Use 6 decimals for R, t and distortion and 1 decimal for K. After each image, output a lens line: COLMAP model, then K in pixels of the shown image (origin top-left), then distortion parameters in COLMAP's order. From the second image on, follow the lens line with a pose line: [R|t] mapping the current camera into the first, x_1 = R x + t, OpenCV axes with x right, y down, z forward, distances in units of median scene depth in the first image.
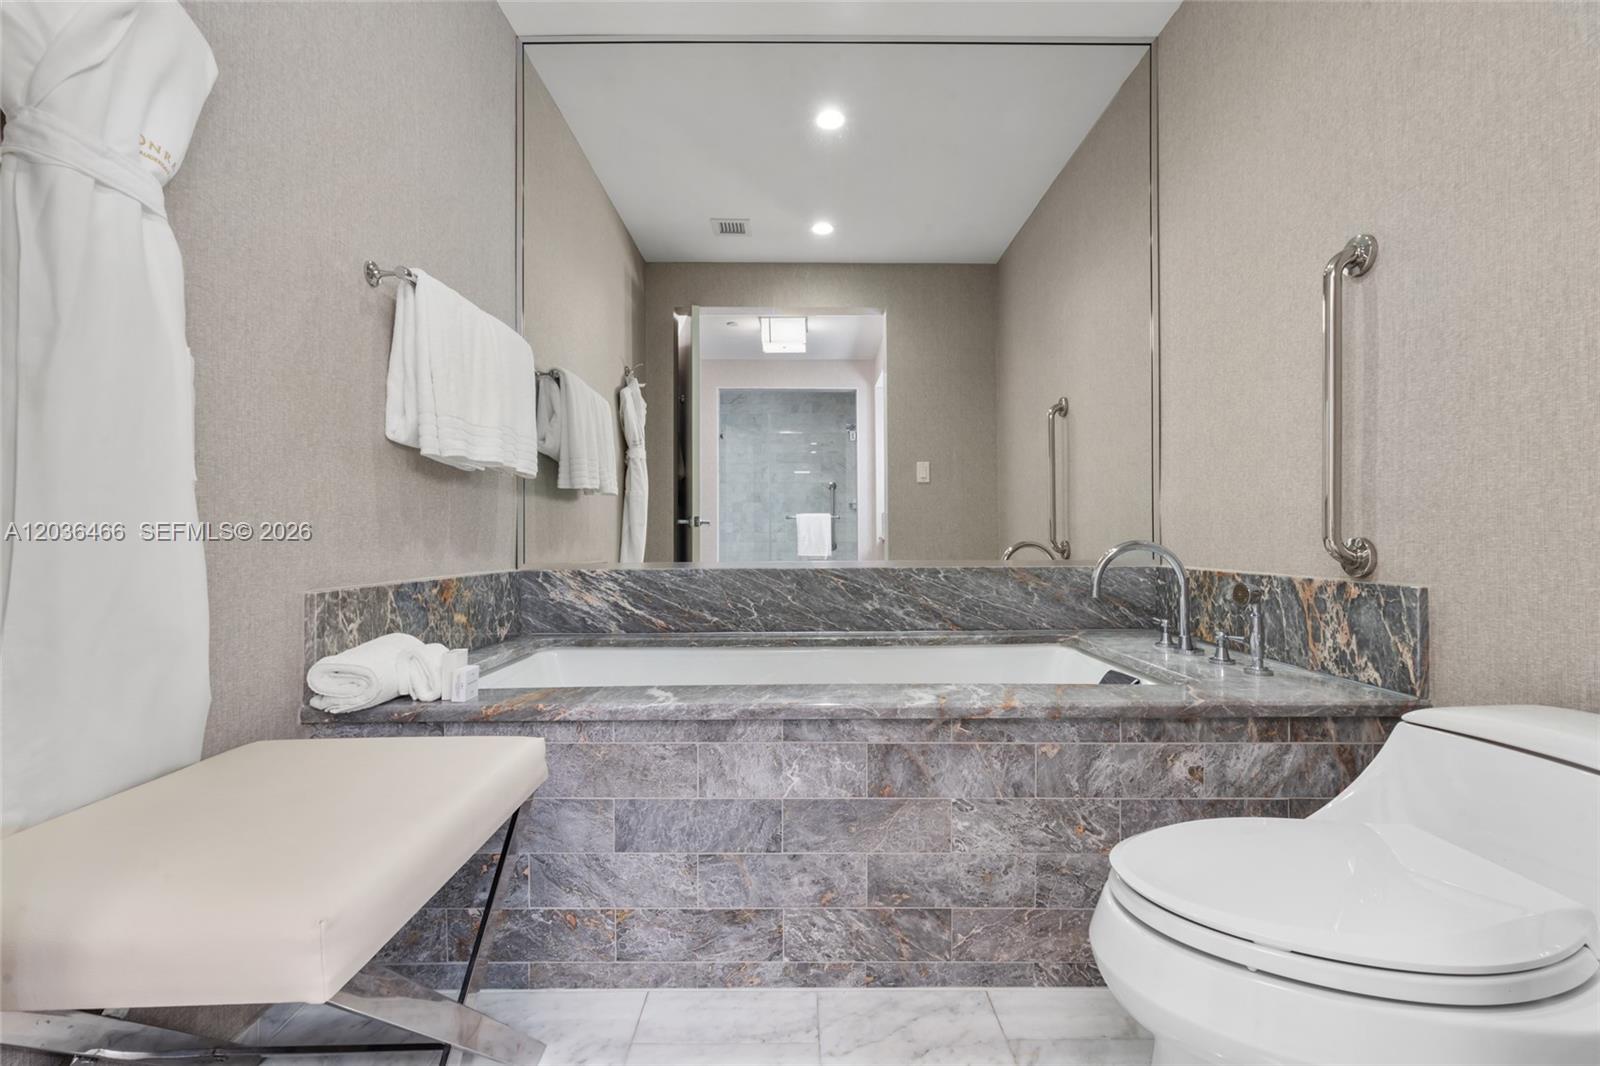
lens RADIAL K [[710.7, 0, 796.7], [0, 710.7, 533.9], [0, 0, 1]] dist [-0.004207, 0.000626]
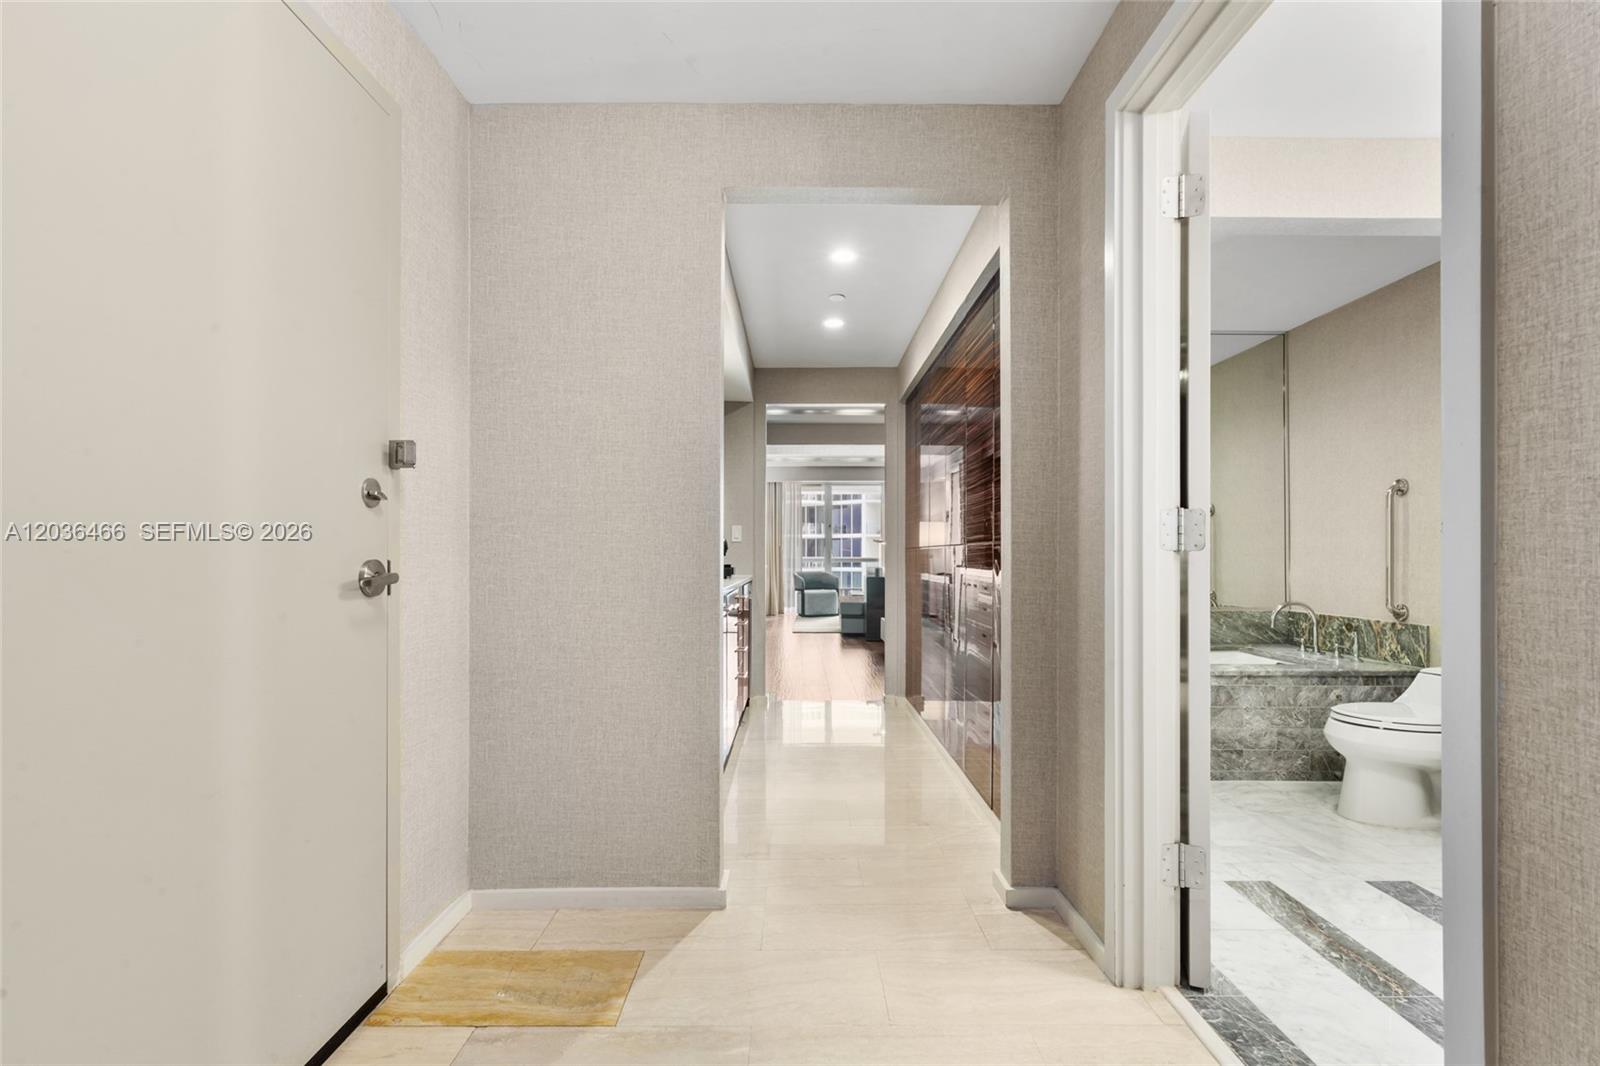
lens RADIAL K [[710.7, 0, 802.3], [0, 710.7, 552.5], [0, 0, 1]] dist [-0.004207, 0.000626]
pose [[0.999980, 0.004023, -0.004833, -1.364848], [-0.004044, 0.999982, -0.004427, -0.168030], [0.004815, 0.004446, 0.999979, -1.573591]]
